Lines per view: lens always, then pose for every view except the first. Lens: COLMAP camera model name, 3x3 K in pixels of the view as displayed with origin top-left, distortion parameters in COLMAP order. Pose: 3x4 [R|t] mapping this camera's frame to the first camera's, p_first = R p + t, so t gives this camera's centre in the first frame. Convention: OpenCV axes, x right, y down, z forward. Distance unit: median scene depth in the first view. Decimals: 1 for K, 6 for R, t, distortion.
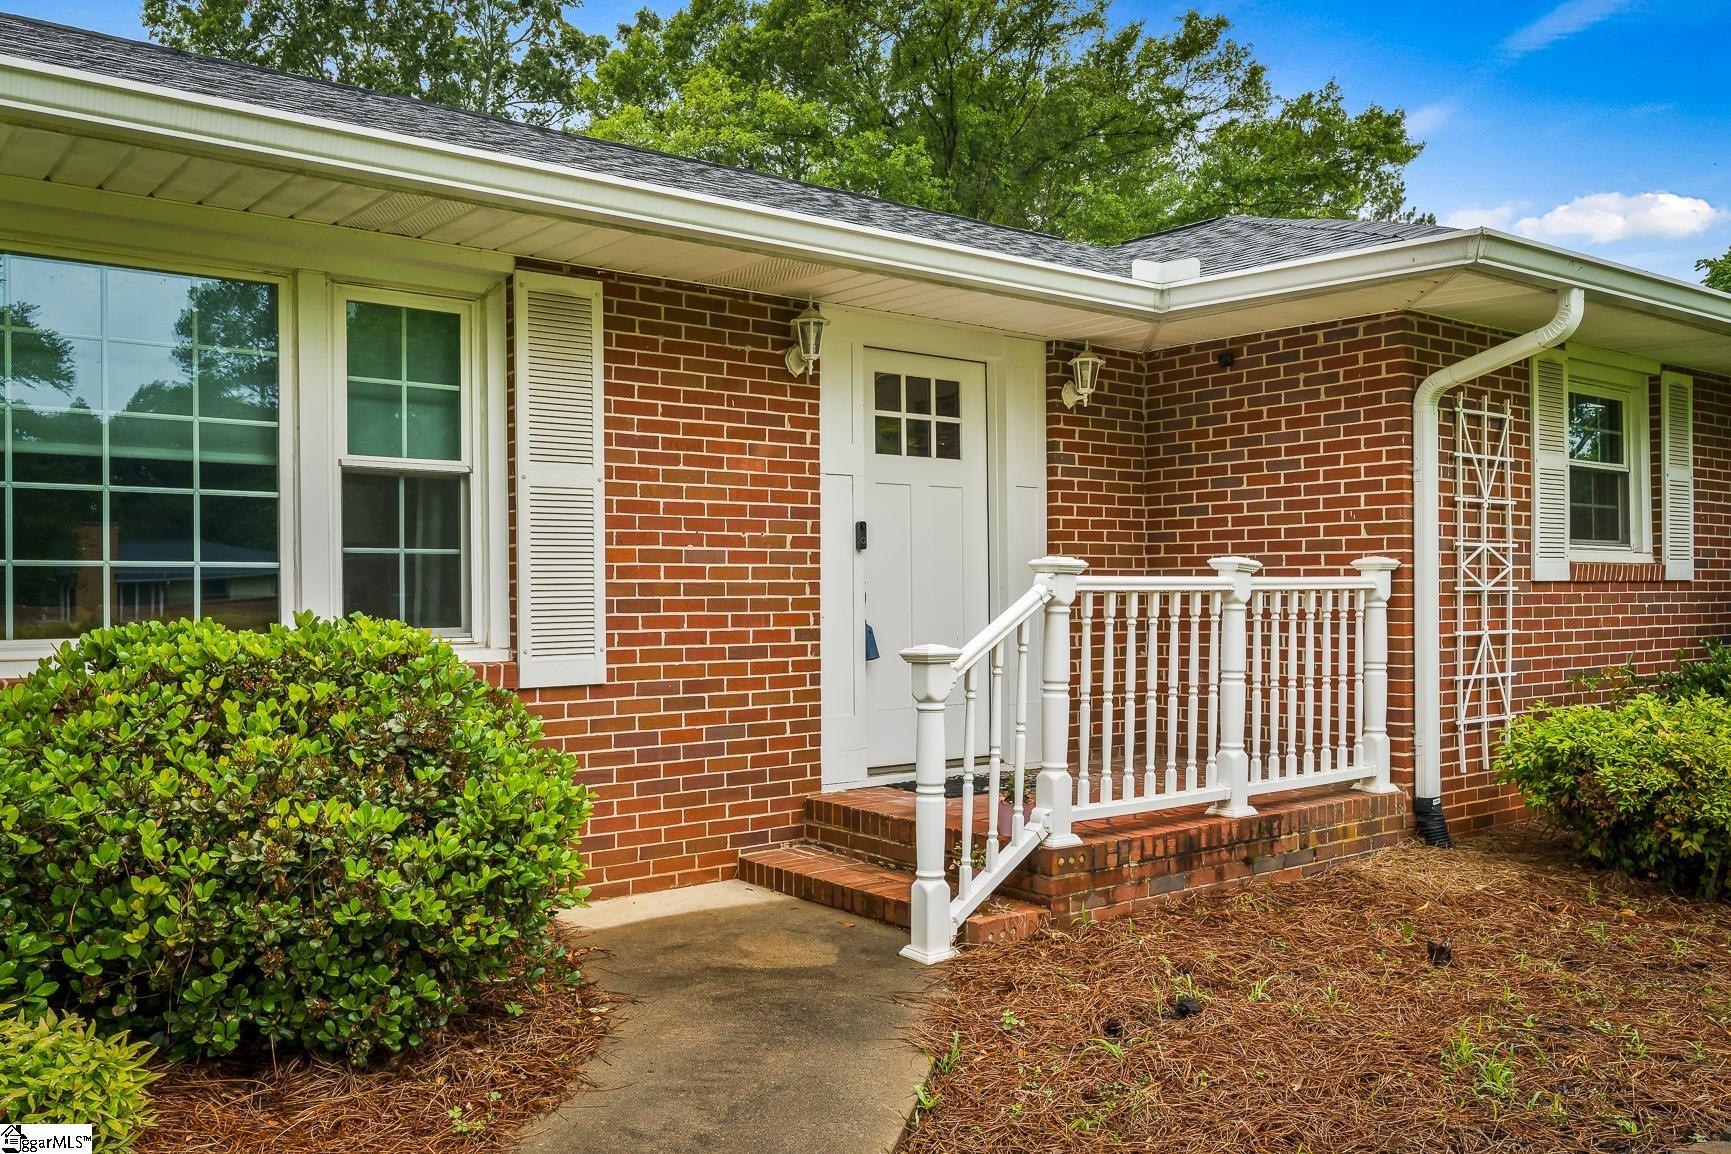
lens RADIAL K [[1426.8, 0, 865.1], [0, 1426.8, 581.6], [0, 0, 1]] dist [-0.000511, 0.000139]
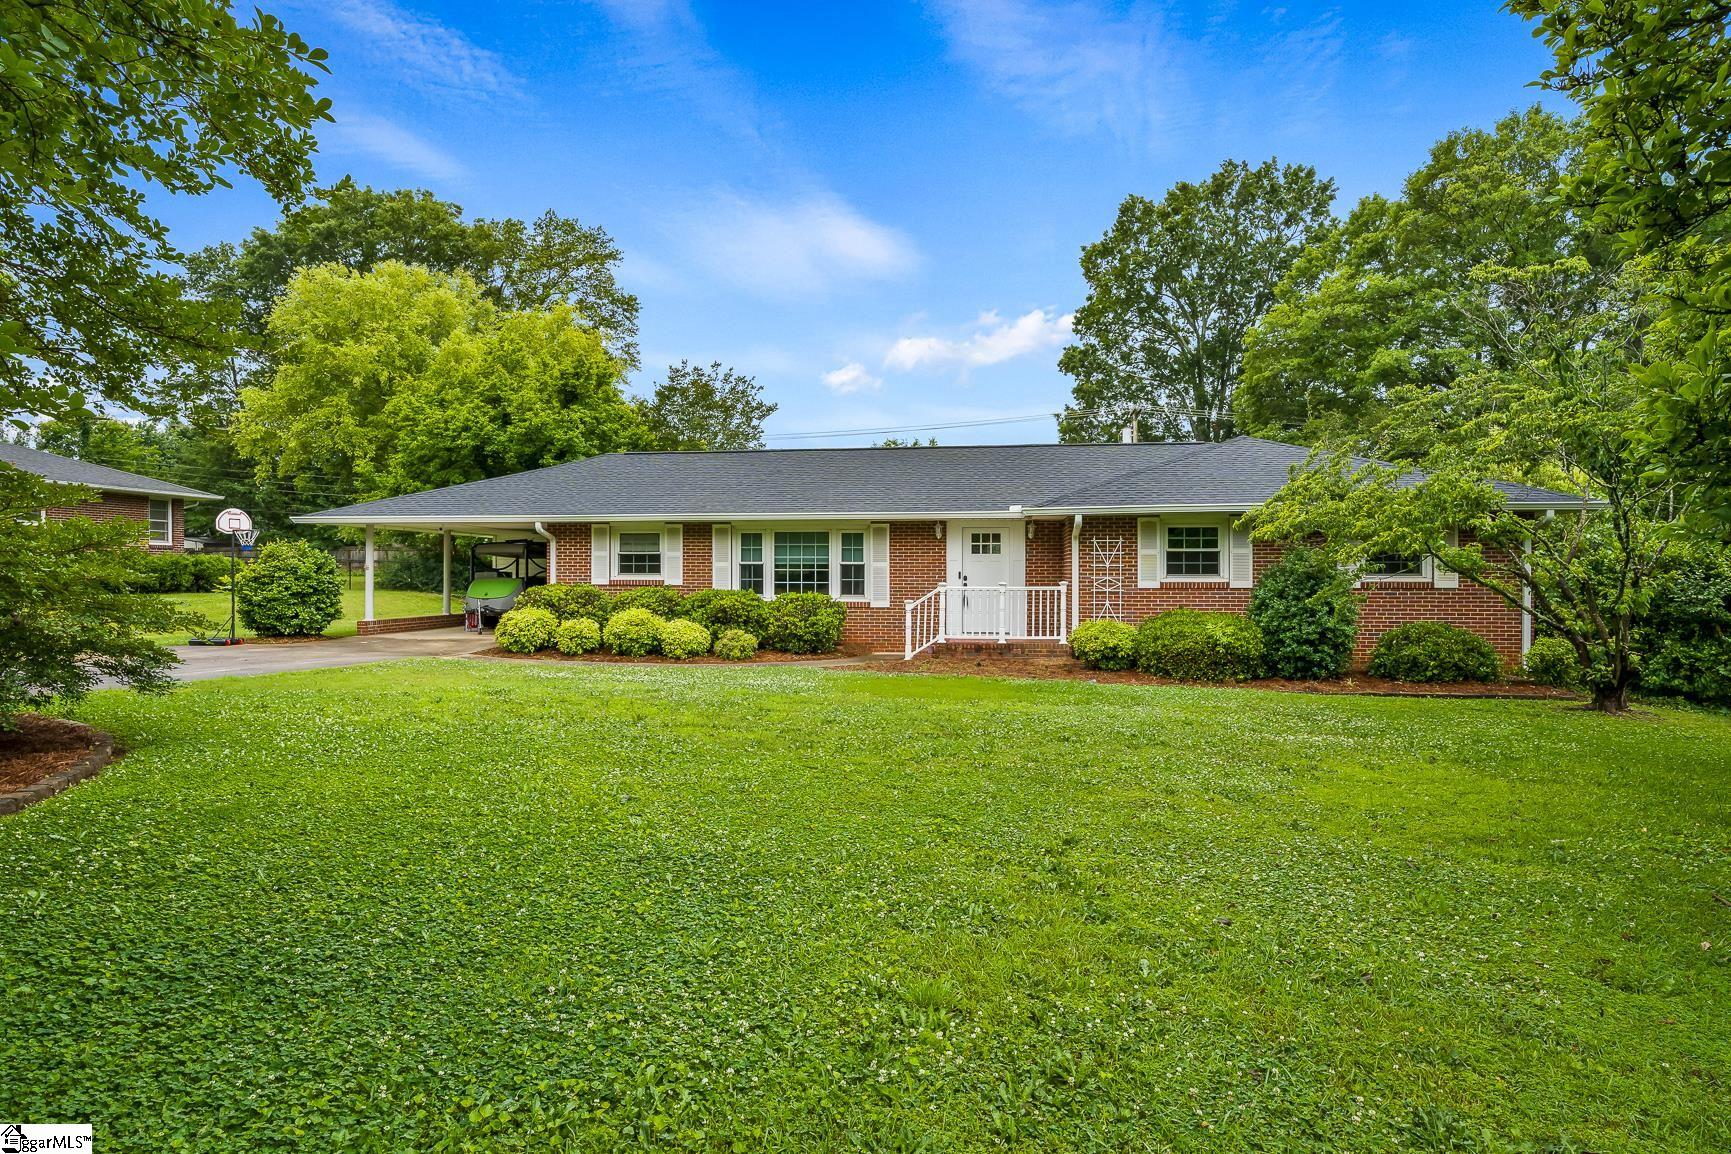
lens RADIAL K [[1005.8, 0, 862.1], [0, 1005.8, 584.2], [0, 0, 1]] dist [0.001075, 0.000667]
pose [[0.709829, 0.013664, -0.704242, 1.867145], [0.003436, 0.999733, 0.022860, -0.073335], [0.704366, -0.018647, 0.709592, -1.285819]]
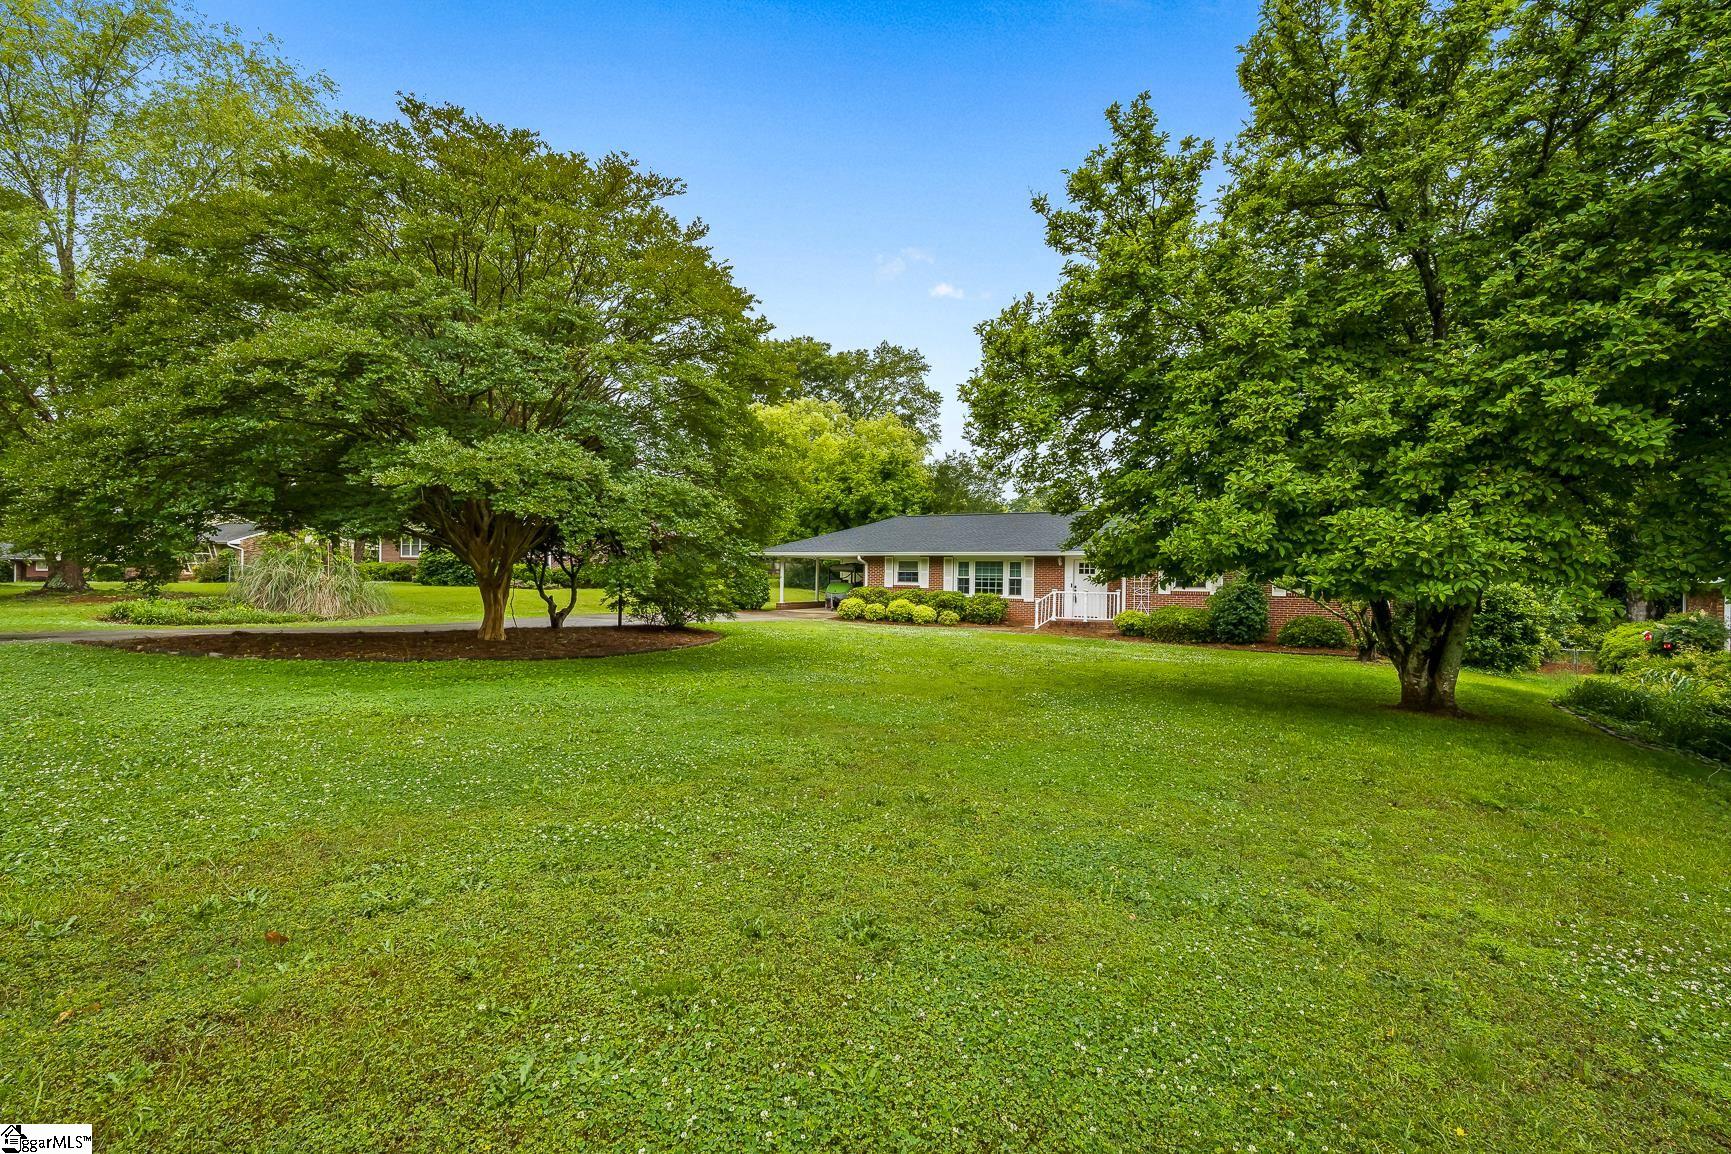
lens RADIAL K [[786.0, 0, 868.2], [0, 786.0, 572.7], [0, 0, 1]] dist [0.001013, 0.000532]
pose [[0.445773, 0.006868, -0.895120, 3.334356], [-0.006518, 0.999969, 0.004426, -0.112909], [0.895122, 0.003861, 0.445804, -1.896866]]
